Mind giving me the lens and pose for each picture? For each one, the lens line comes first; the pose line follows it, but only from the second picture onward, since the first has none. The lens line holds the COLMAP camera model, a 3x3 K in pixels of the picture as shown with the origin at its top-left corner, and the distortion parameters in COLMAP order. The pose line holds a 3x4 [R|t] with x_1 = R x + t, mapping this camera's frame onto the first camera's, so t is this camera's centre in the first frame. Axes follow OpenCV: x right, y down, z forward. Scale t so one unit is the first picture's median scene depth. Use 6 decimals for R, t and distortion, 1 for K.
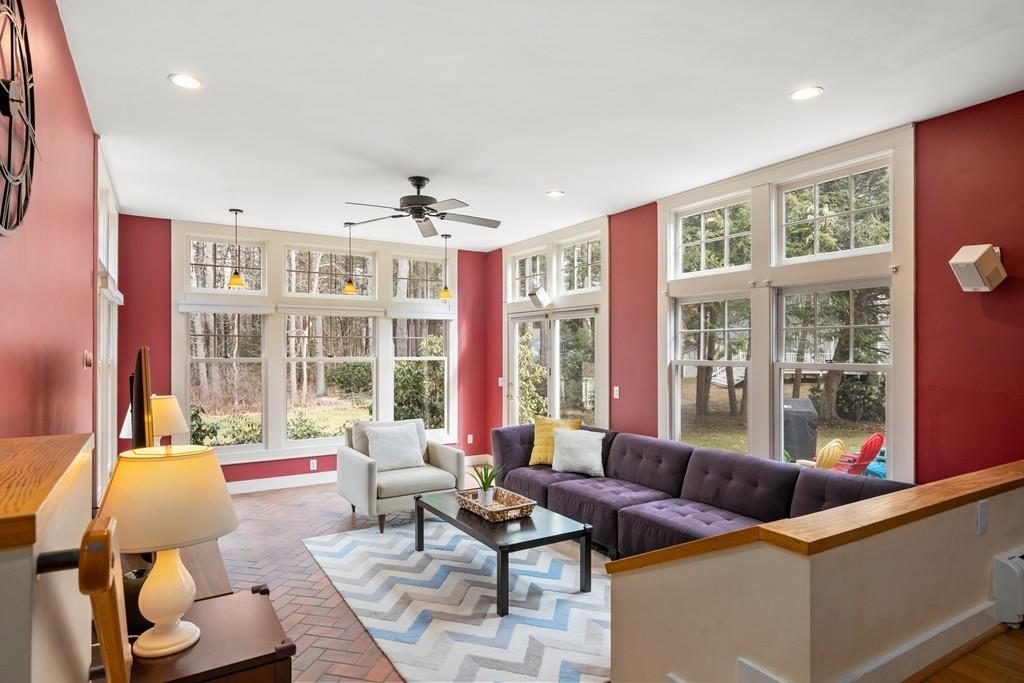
lens RADIAL K [[469.0, 0, 511.1], [0, 469.0, 348.5], [0, 0, 1]] dist [-0.002021, 0.000027]
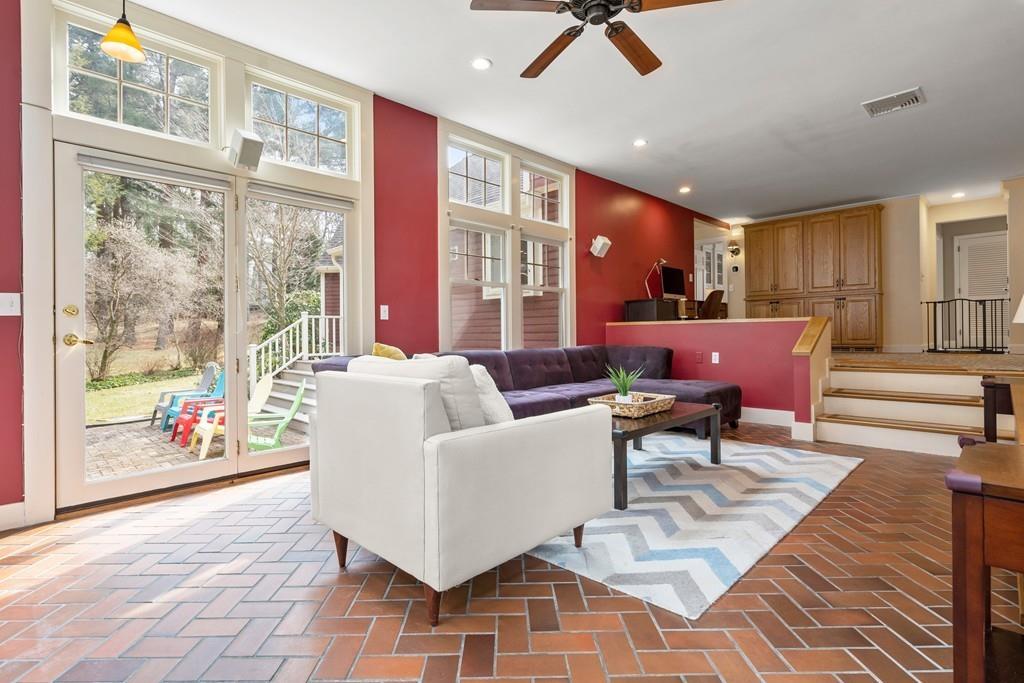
lens RADIAL K [[454.6, 0, 511.6], [0, 454.6, 326.3], [0, 0, 1]] dist [0.000246, 0.000133]
pose [[-0.094291, -0.000883, 0.995544, -0.888461], [-0.006952, 0.999976, 0.000228, 0.175709], [-0.995520, -0.006900, -0.094294, 1.292908]]
